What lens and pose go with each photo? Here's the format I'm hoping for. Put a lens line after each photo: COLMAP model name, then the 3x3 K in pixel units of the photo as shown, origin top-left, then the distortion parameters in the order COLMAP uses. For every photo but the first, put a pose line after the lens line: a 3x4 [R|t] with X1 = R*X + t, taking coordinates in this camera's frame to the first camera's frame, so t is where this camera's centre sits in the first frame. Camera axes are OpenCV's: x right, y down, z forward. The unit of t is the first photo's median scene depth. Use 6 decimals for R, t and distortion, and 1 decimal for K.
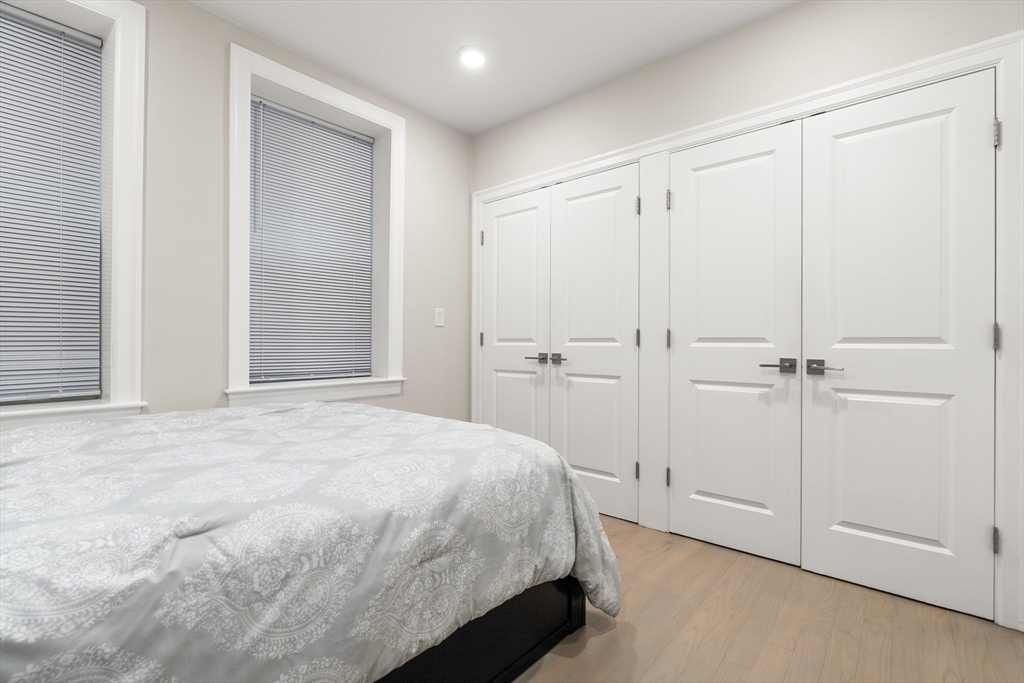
lens RADIAL K [[479.8, 0, 512.0], [0, 479.8, 341.5], [0, 0, 1]] dist [-0.001005, 0.000035]
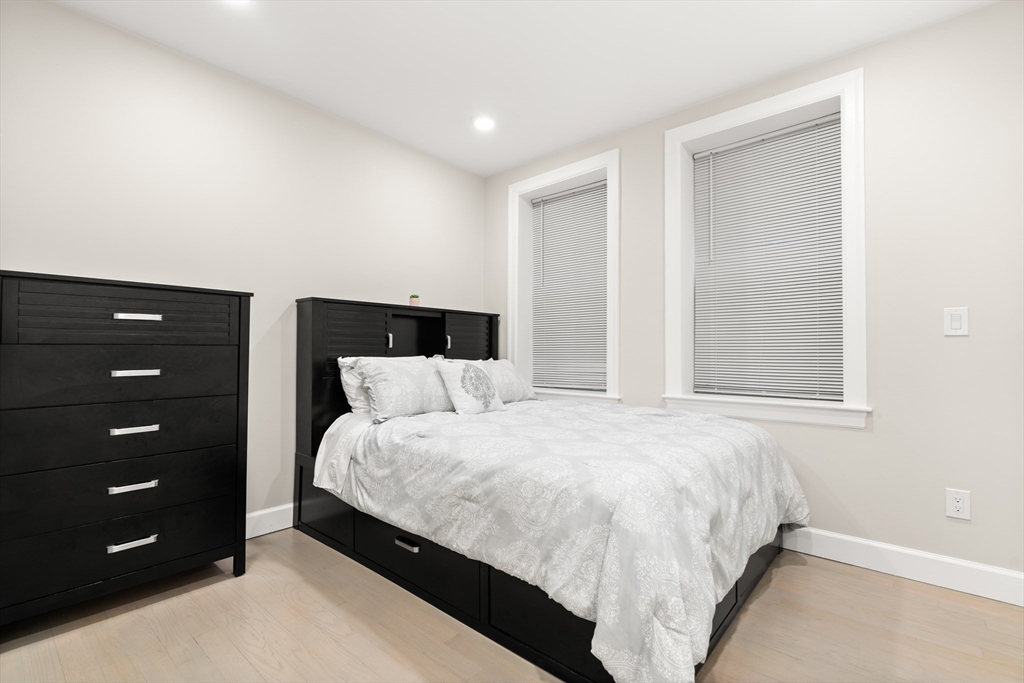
lens RADIAL K [[479.8, 0, 512.0], [0, 479.8, 341.5], [0, 0, 1]] dist [-0.001005, 0.000035]
pose [[-0.040915, -0.027663, -0.998780, 1.224116], [0.001189, 0.999615, -0.027735, -0.016357], [0.999162, -0.002322, -0.040866, 1.057152]]
